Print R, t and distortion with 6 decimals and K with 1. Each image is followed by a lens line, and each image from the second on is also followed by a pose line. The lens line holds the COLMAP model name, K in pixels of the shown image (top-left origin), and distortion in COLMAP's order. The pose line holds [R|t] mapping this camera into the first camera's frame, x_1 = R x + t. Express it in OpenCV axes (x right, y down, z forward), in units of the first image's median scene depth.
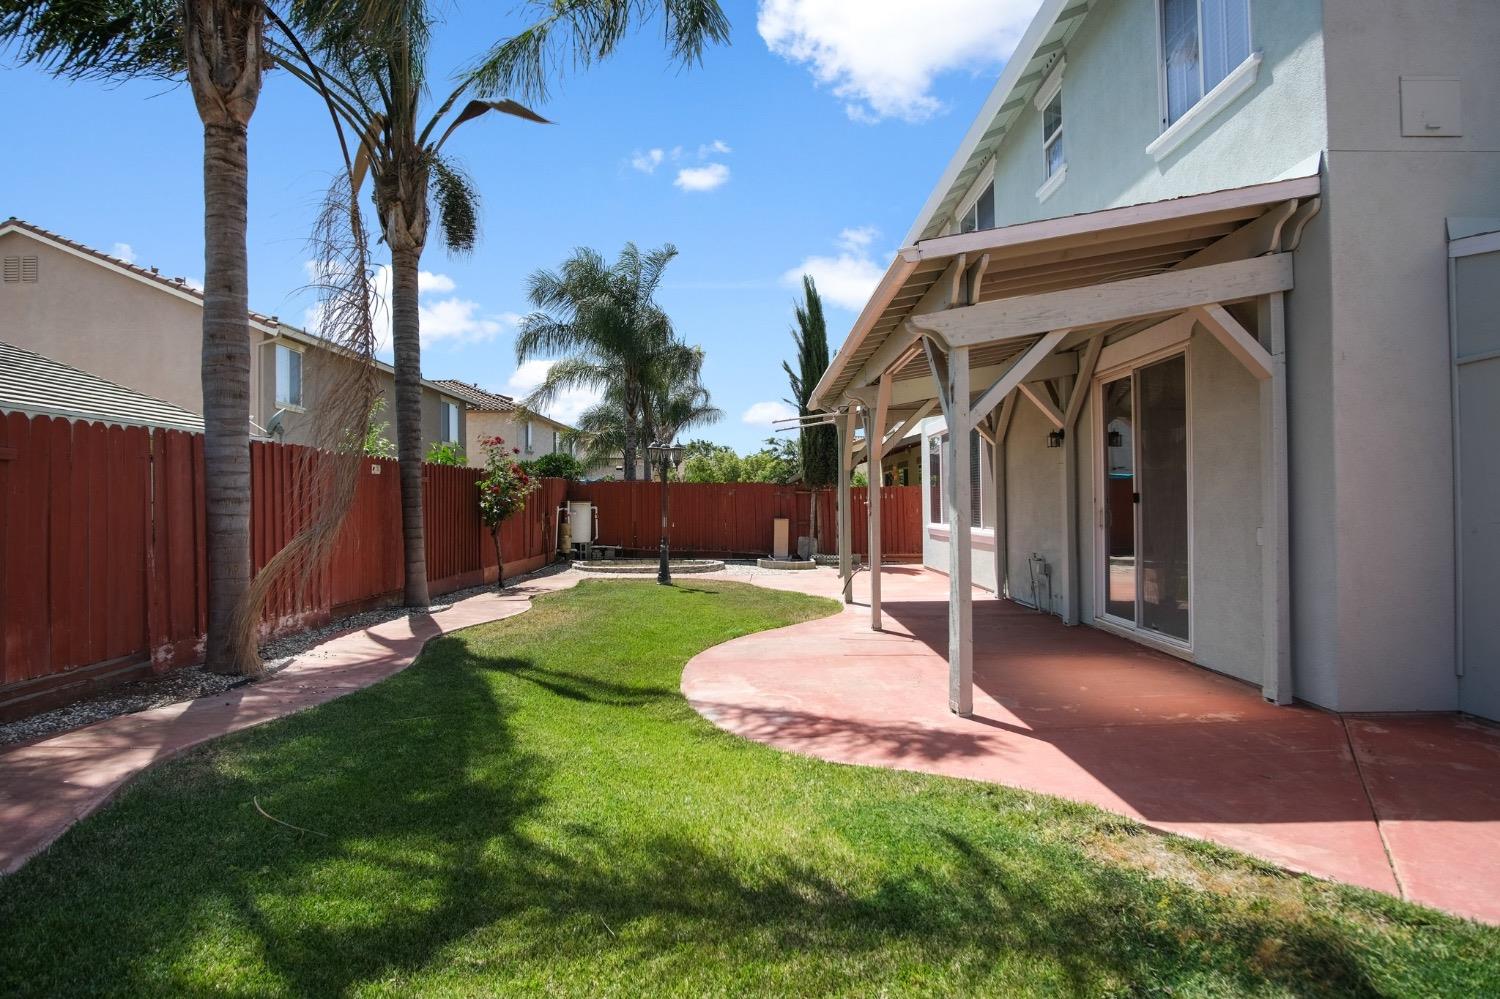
lens RADIAL K [[798.6, 0, 752.0], [0, 798.6, 502.6], [0, 0, 1]] dist [-0.029913, 0.008192]
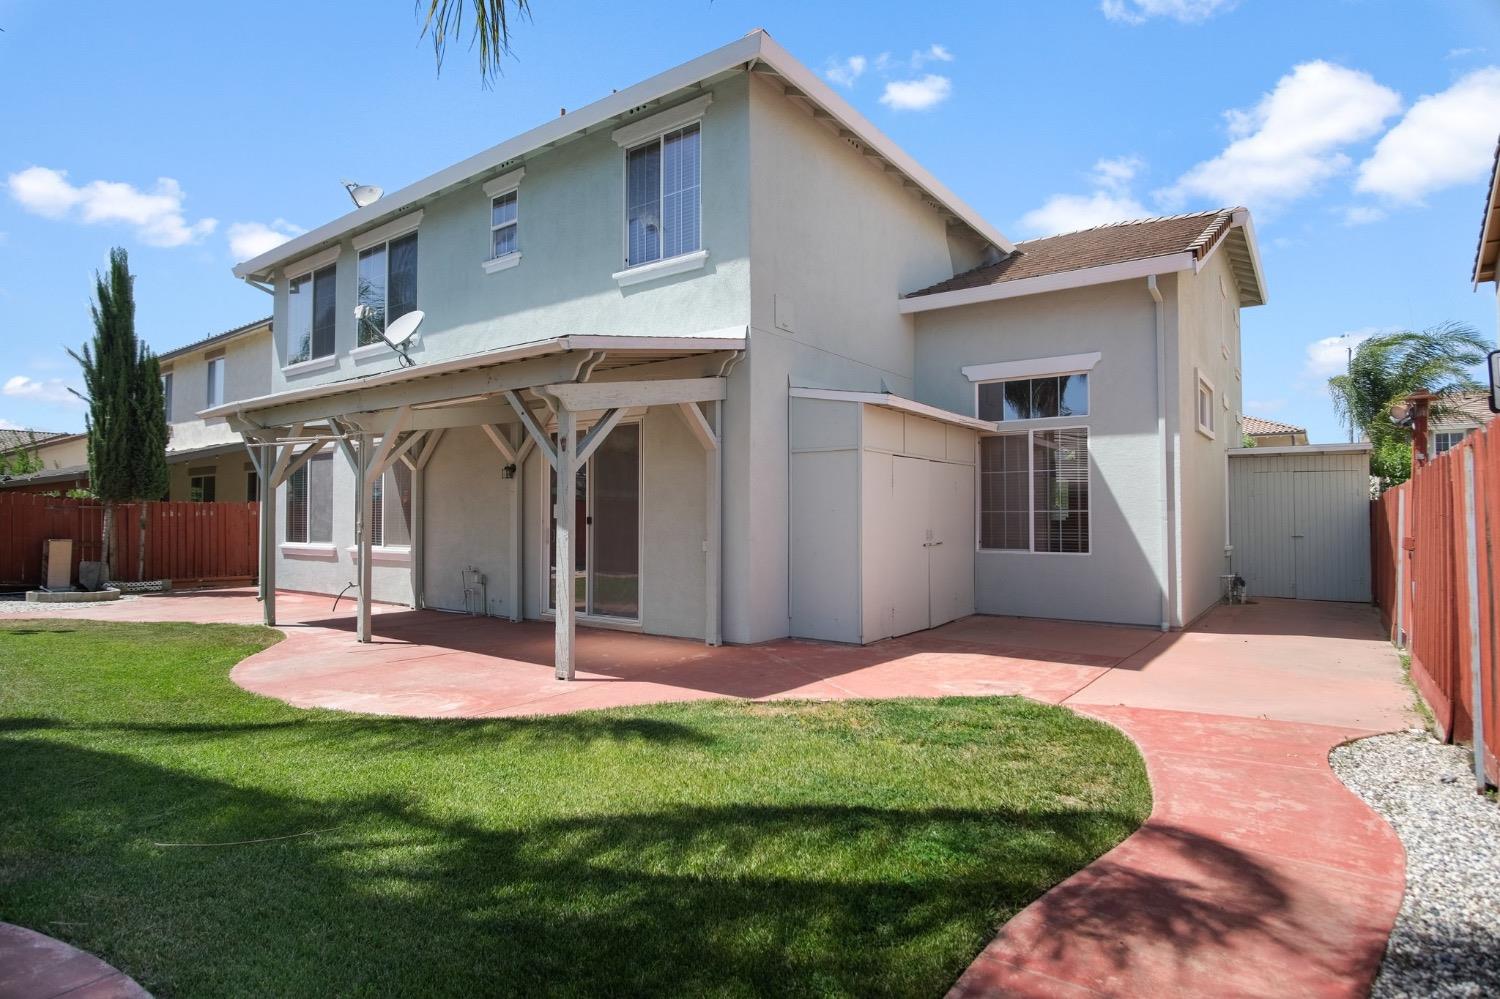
lens RADIAL K [[798.6, 0, 750.1], [0, 798.6, 502.6], [0, 0, 1]] dist [-0.029913, 0.008192]
pose [[0.602911, 0.026075, 0.797383, -0.385480], [-0.007475, 0.999607, -0.027036, -0.001444], [-0.797774, 0.010339, 0.602868, -0.045051]]
